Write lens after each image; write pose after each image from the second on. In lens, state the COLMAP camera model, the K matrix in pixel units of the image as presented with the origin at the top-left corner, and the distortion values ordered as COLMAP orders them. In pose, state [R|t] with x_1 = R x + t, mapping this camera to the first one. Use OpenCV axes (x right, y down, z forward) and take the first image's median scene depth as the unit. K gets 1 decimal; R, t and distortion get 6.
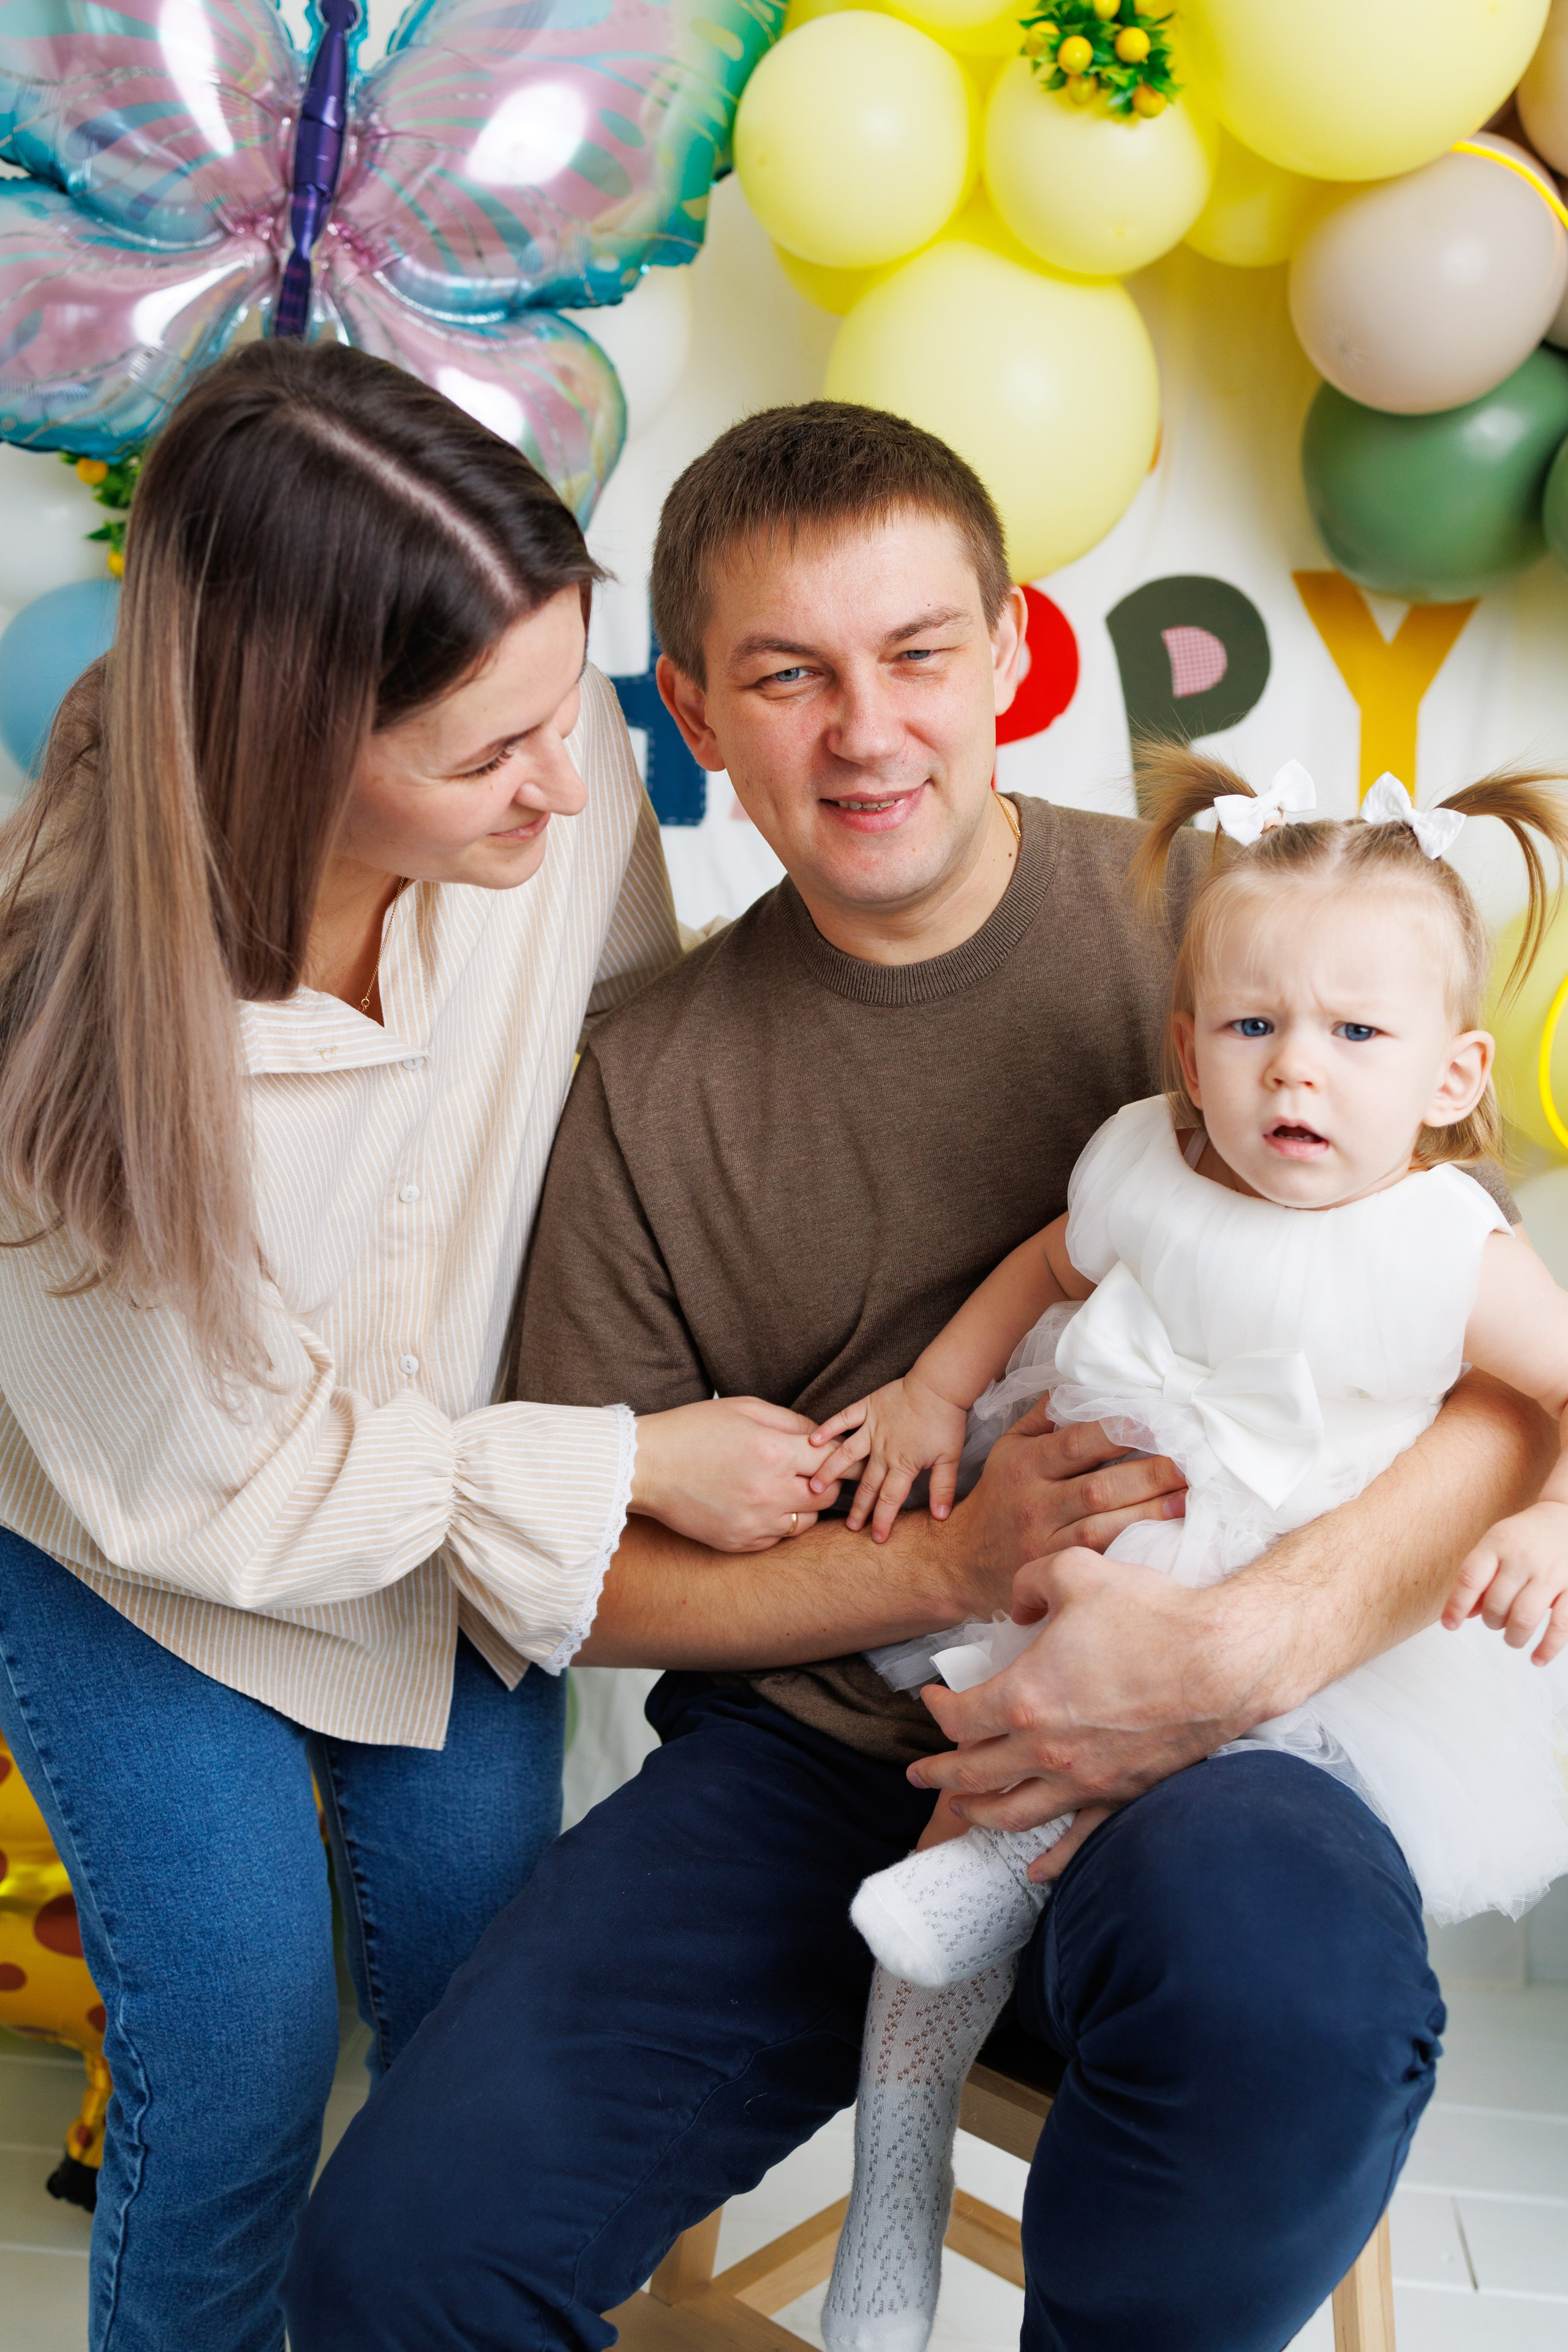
lens RADIAL K [[2271.3, 0, 798.5], [0, 2271.3, 1170.0], [0, 0, 1]] dist [-0.000063, 0.000000]
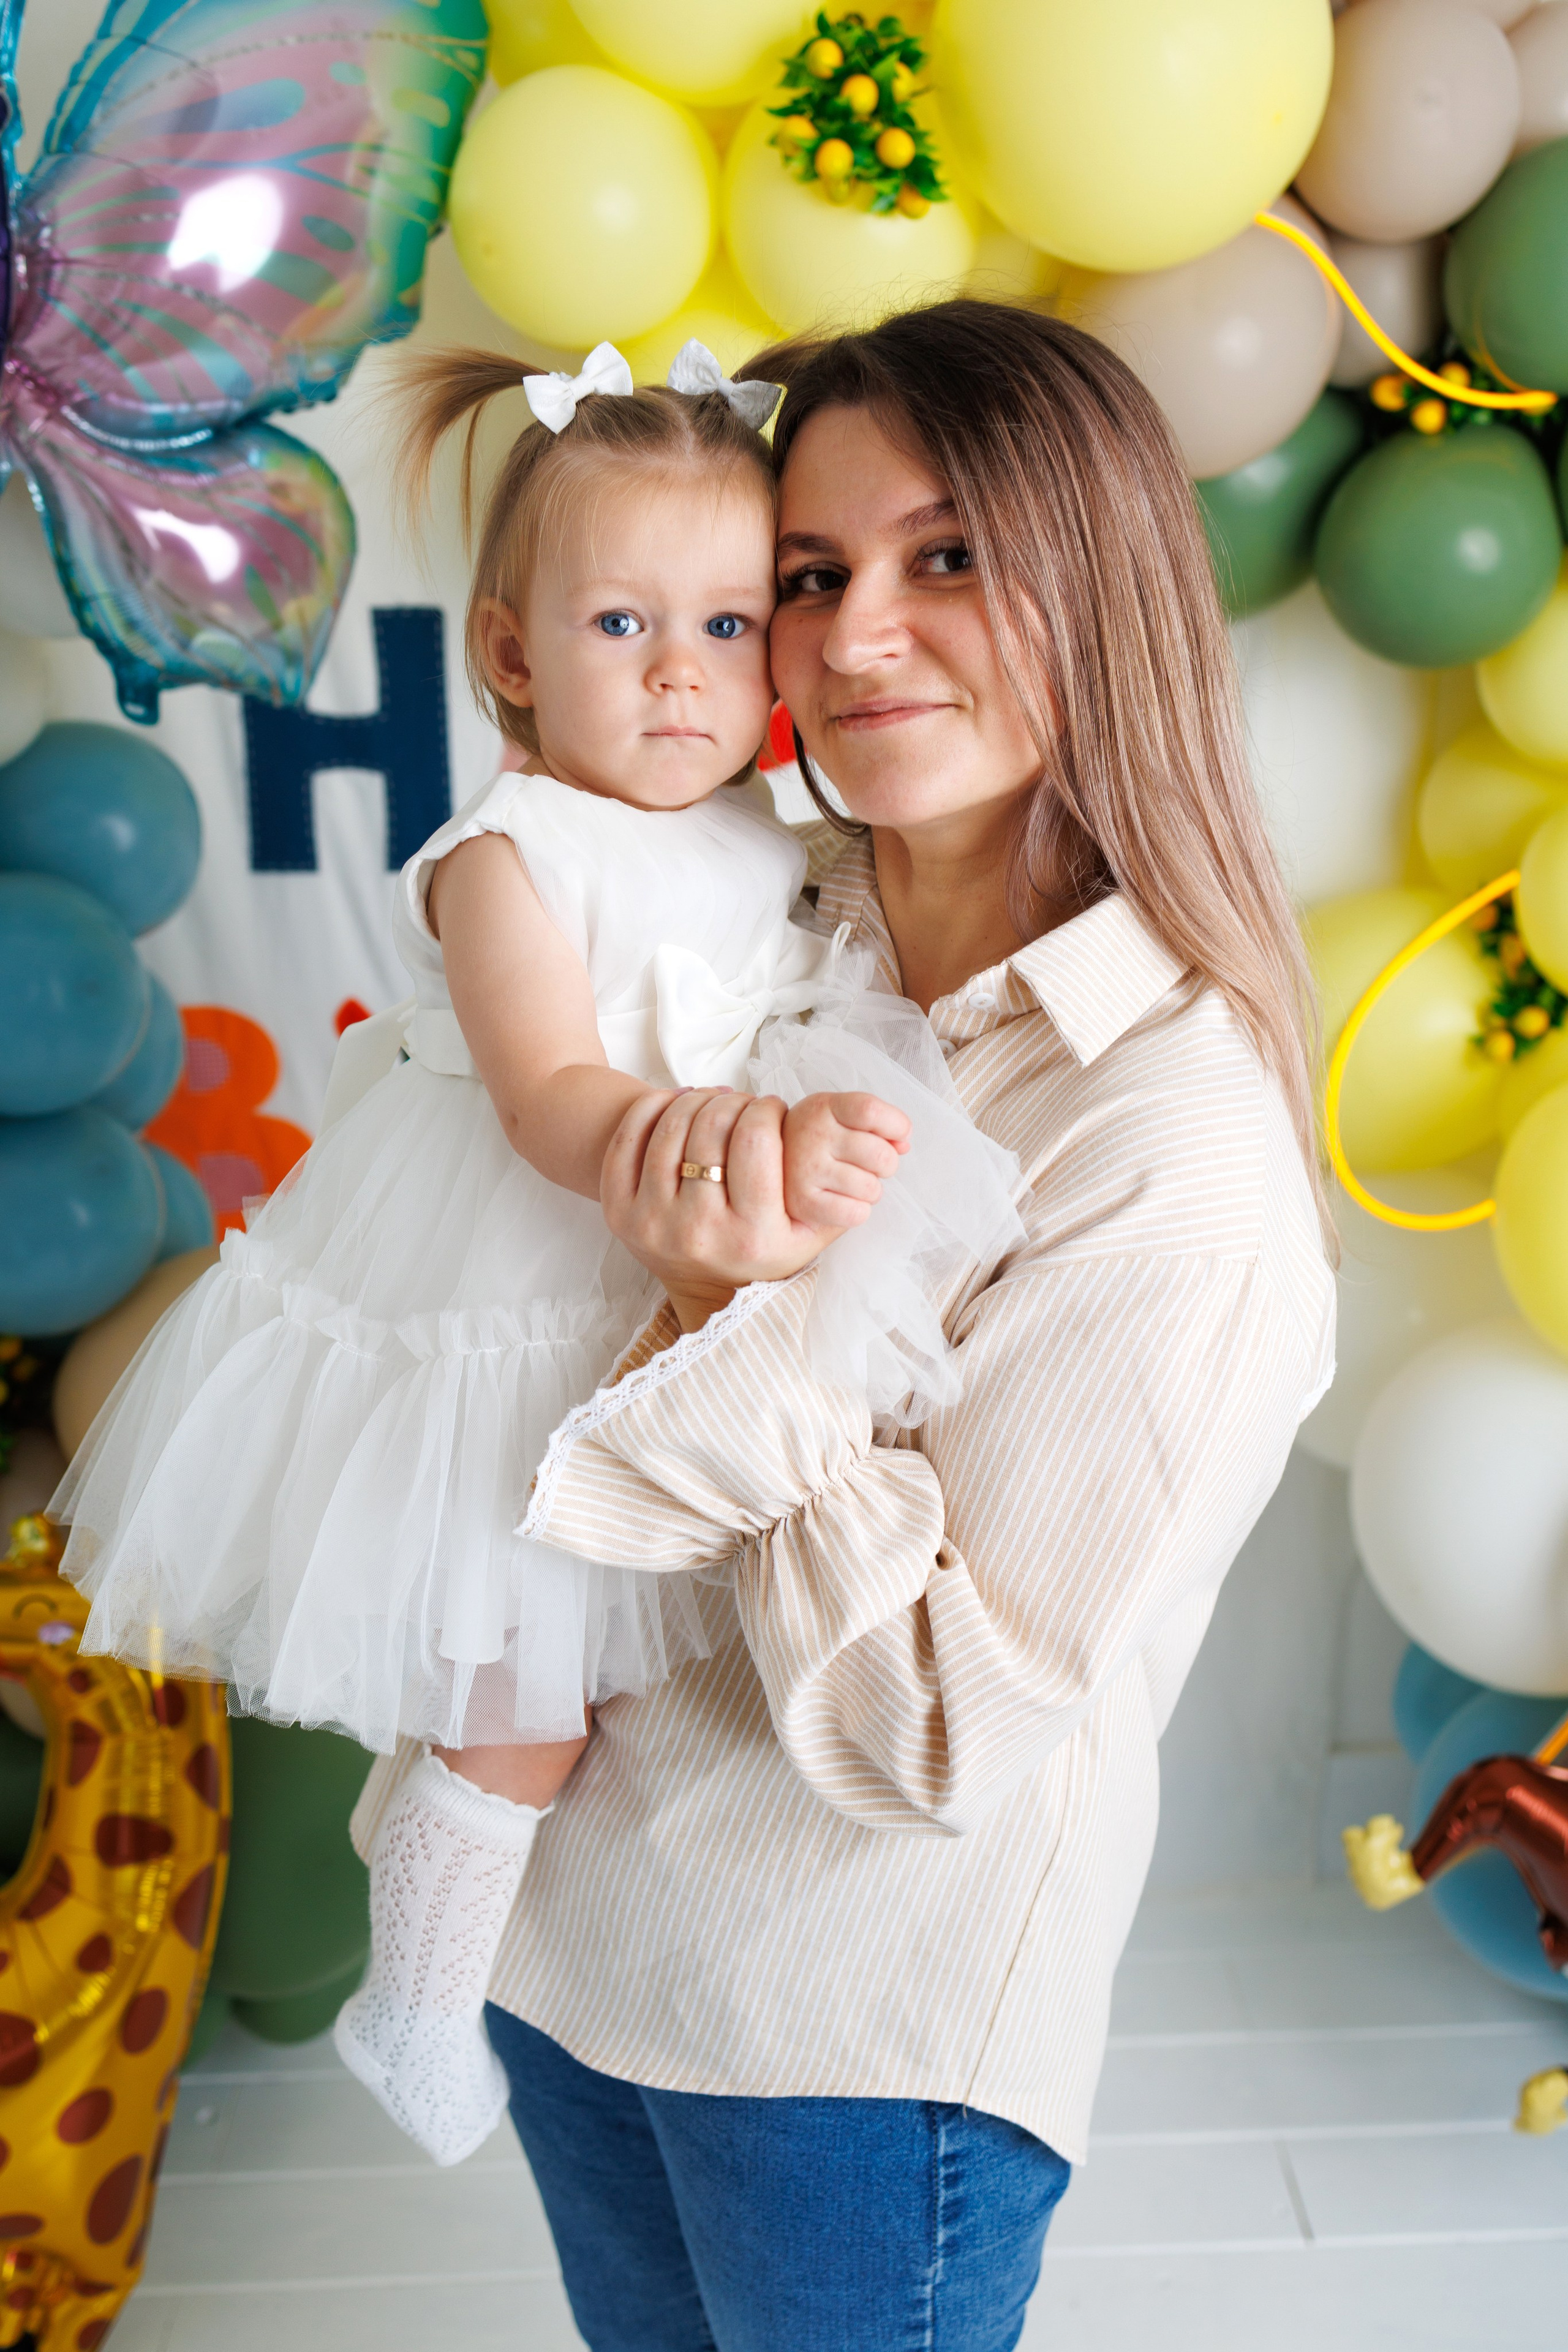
lens RADIAL K [[2271.3, 0, 794.2], [0, 2271.3, 1146.1], [0, 0, 1]] dist [-0.000063, 0.000000]
pose [[0.986763, -0.092619, 0.133121, -0.049401], [0.068836, 0.982460, 0.173301, -0.247845], [-0.146837, -0.161844, 0.975831, 0.044696]]
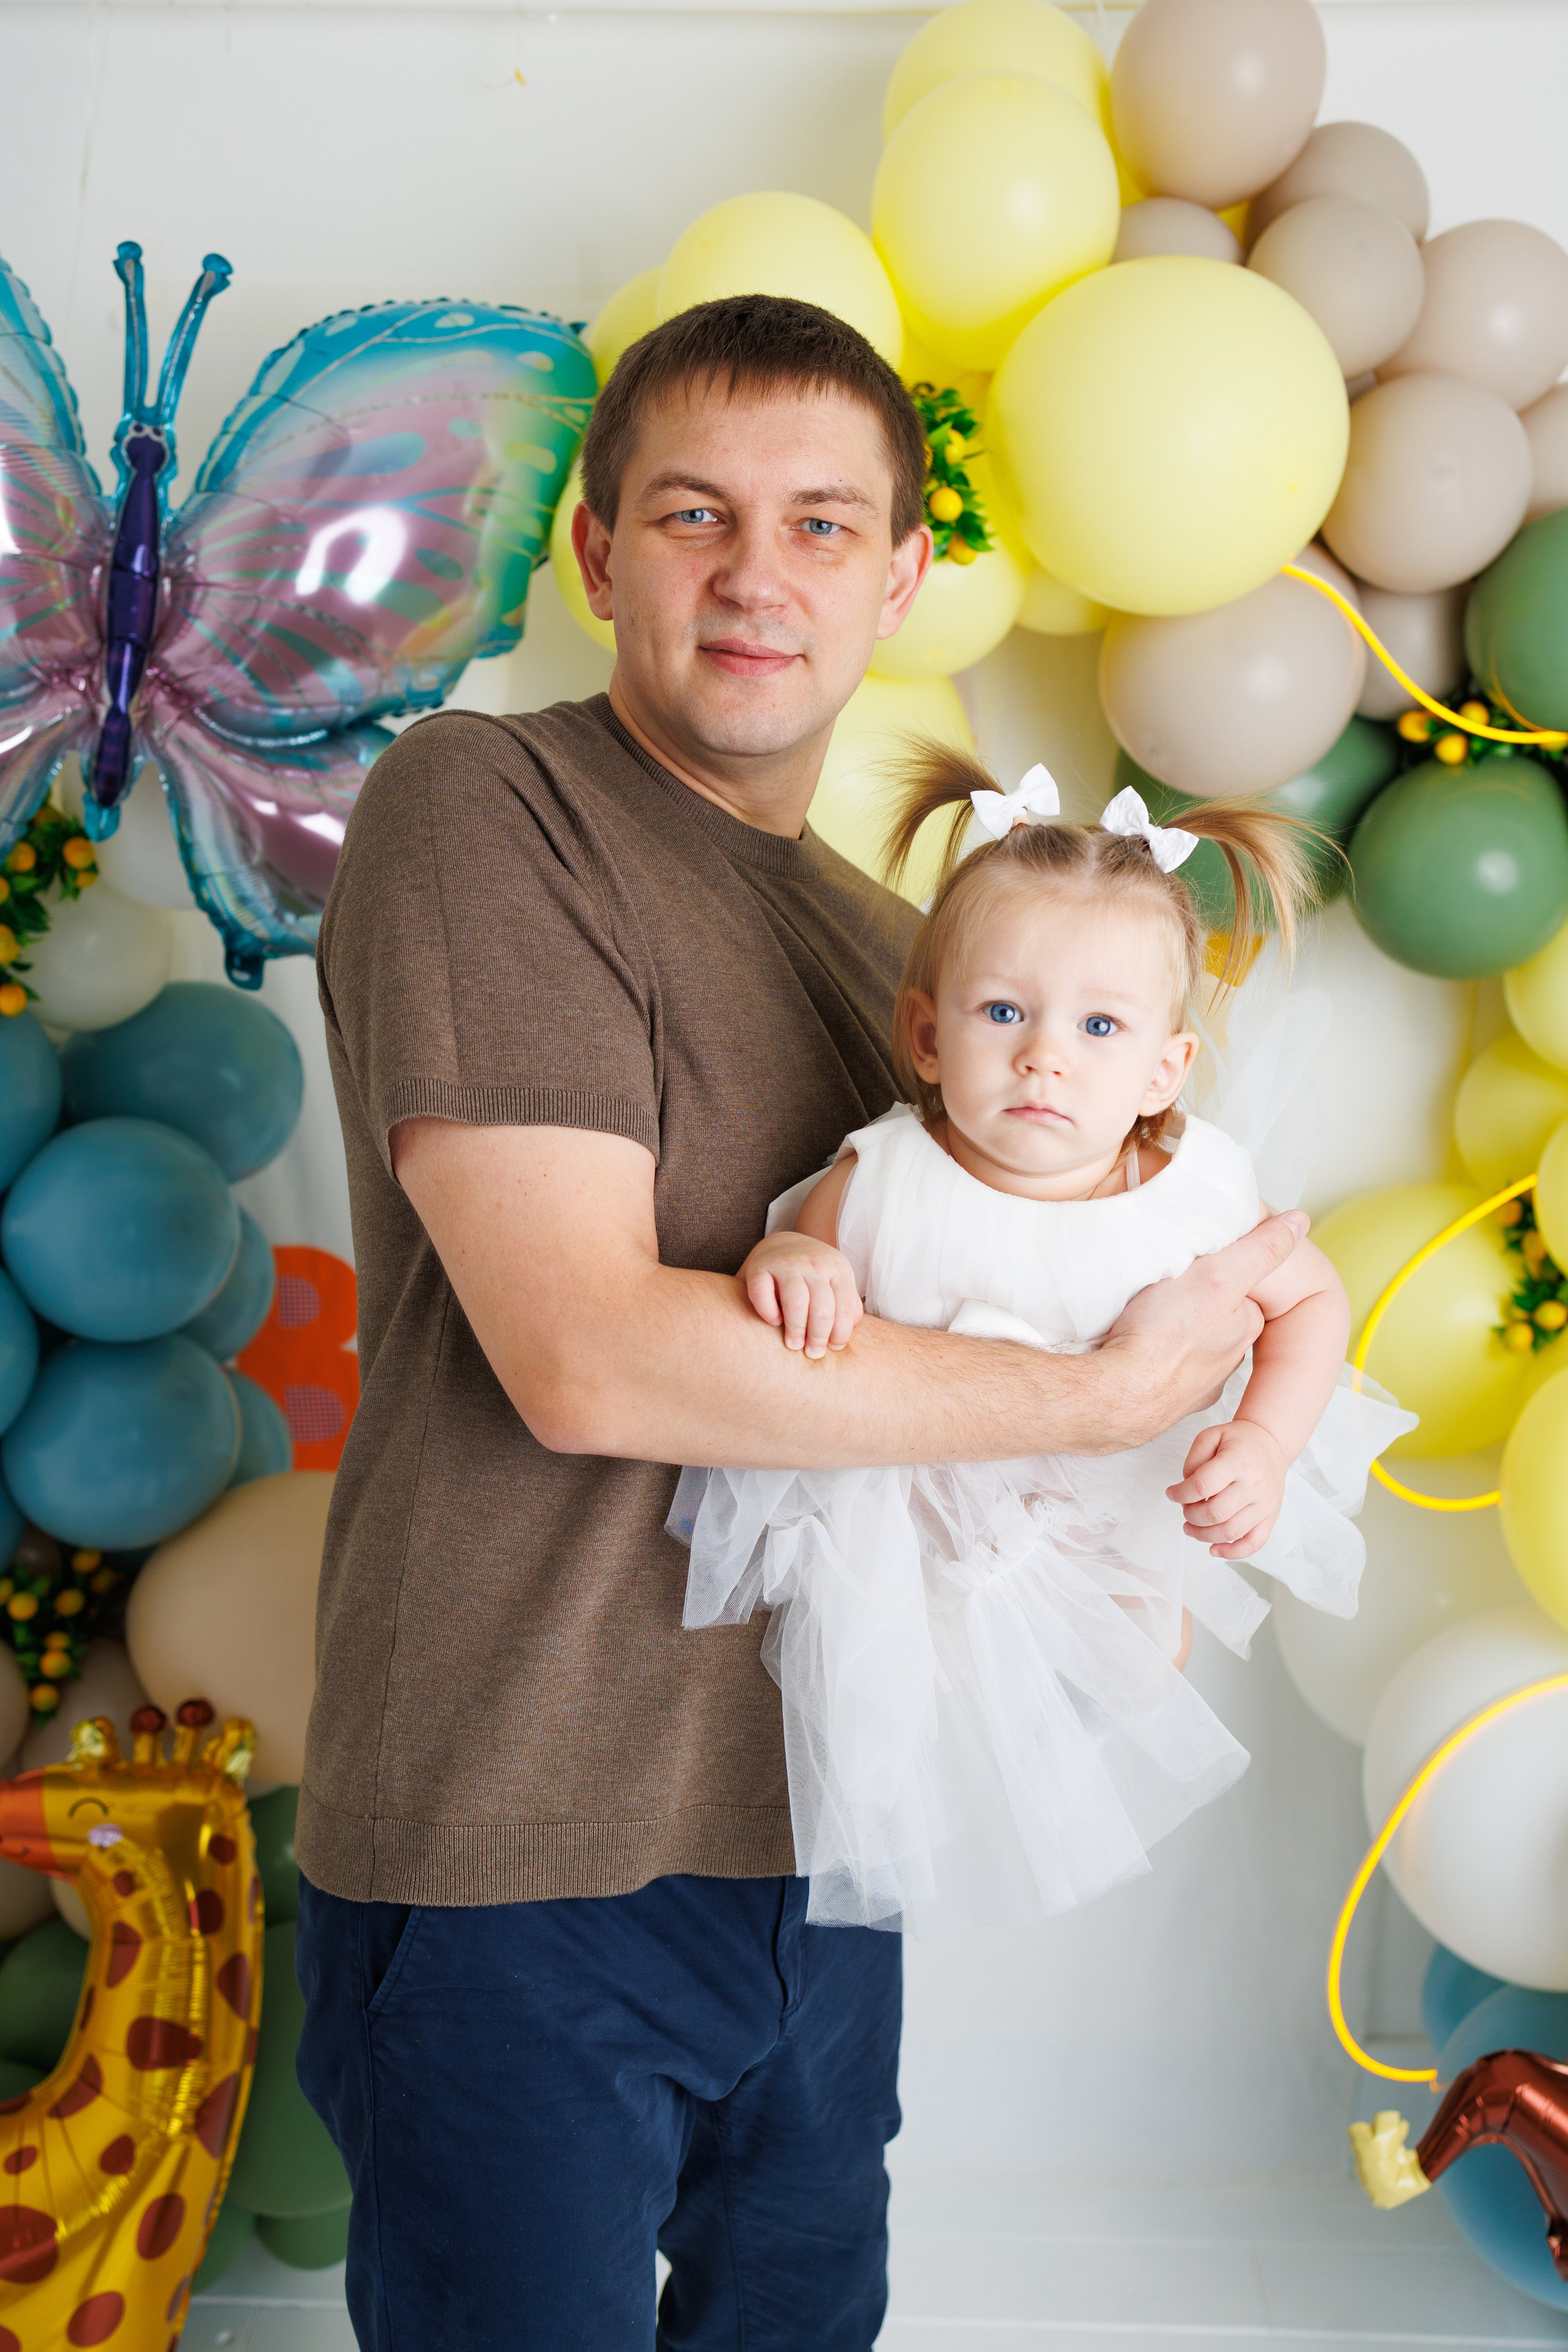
lens RADIAL K [[2271.3, 0, 796.1], [0, 2271.3, 1152.1], [0, 0, 1]] dist [-0.000063, 0.000000]
pose [[0.996181, -0.036288, 0.079413, -0.010238], [0.031481, 0.997643, 0.060971, -0.256269], [-0.081439, -0.058238, 0.994975, -0.021647]]
